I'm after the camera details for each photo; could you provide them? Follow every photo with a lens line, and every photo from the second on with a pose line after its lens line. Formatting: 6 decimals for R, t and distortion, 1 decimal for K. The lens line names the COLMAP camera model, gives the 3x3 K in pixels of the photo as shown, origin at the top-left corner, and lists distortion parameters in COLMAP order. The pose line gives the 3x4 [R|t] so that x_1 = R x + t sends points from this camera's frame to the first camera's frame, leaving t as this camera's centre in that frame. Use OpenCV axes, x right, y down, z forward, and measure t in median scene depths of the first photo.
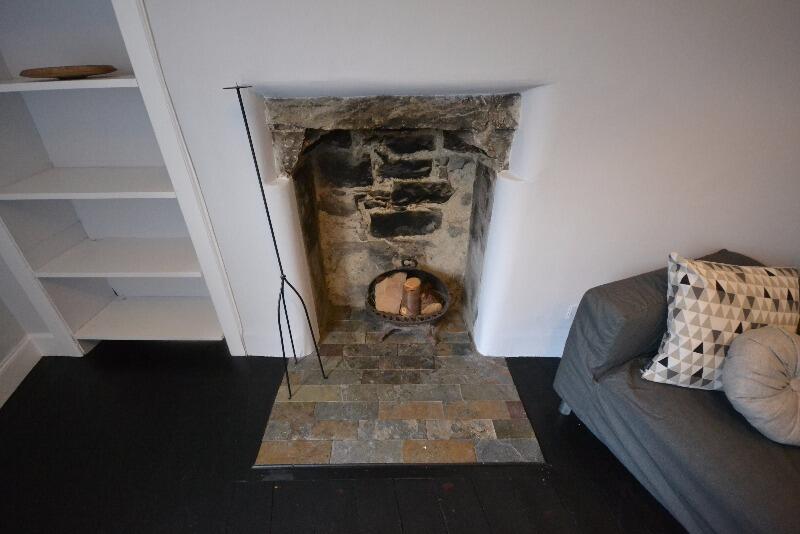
lens RADIAL K [[357.2, 0, 395.0], [0, 357.2, 269.4], [0, 0, 1]] dist [-0.010095, -0.000121]
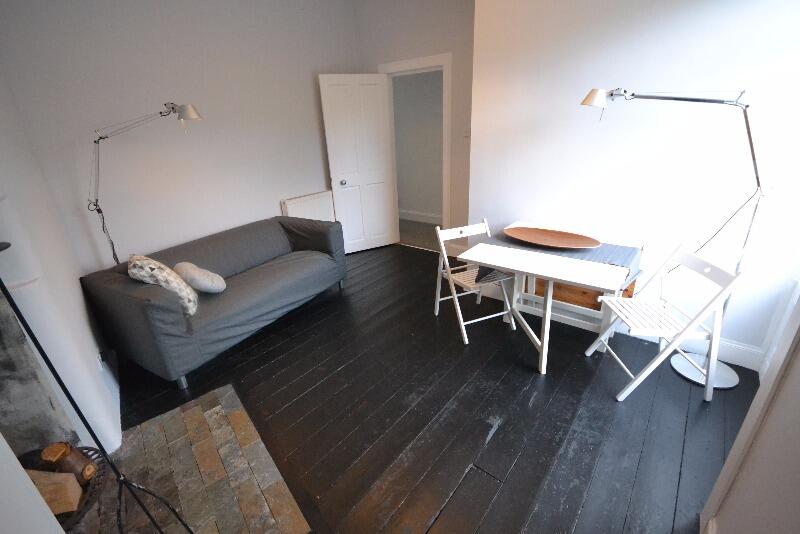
lens RADIAL K [[357.2, 0, 395.0], [0, 357.2, 269.4], [0, 0, 1]] dist [-0.010095, -0.000121]
pose [[-0.611484, -0.279139, 0.740384, -0.847771], [0.450623, 0.646289, 0.615833, -0.349224], [-0.650405, 0.710206, -0.269409, 0.462720]]
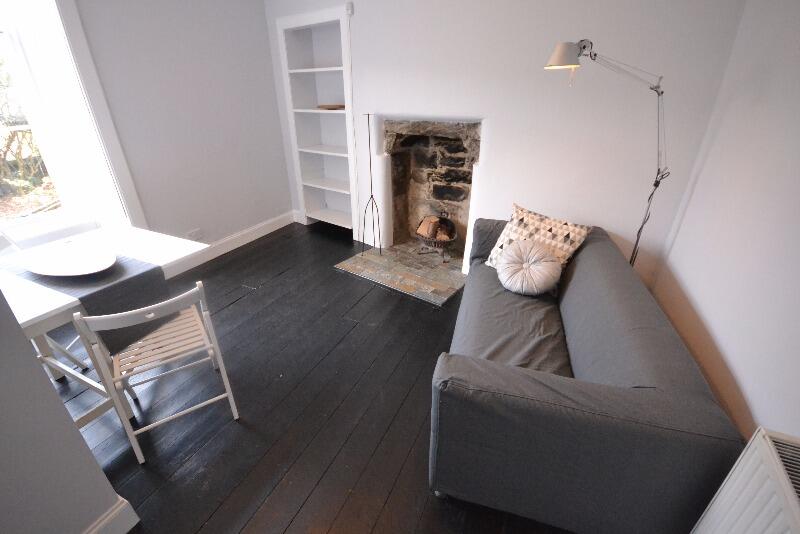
lens RADIAL K [[357.2, 0, 395.0], [0, 357.2, 269.4], [0, 0, 1]] dist [-0.010095, -0.000121]
pose [[0.792353, 0.271197, -0.546470, 0.971356], [-0.318134, 0.948001, 0.009188, 0.331080], [0.520546, 0.166570, 0.837429, -0.620948]]
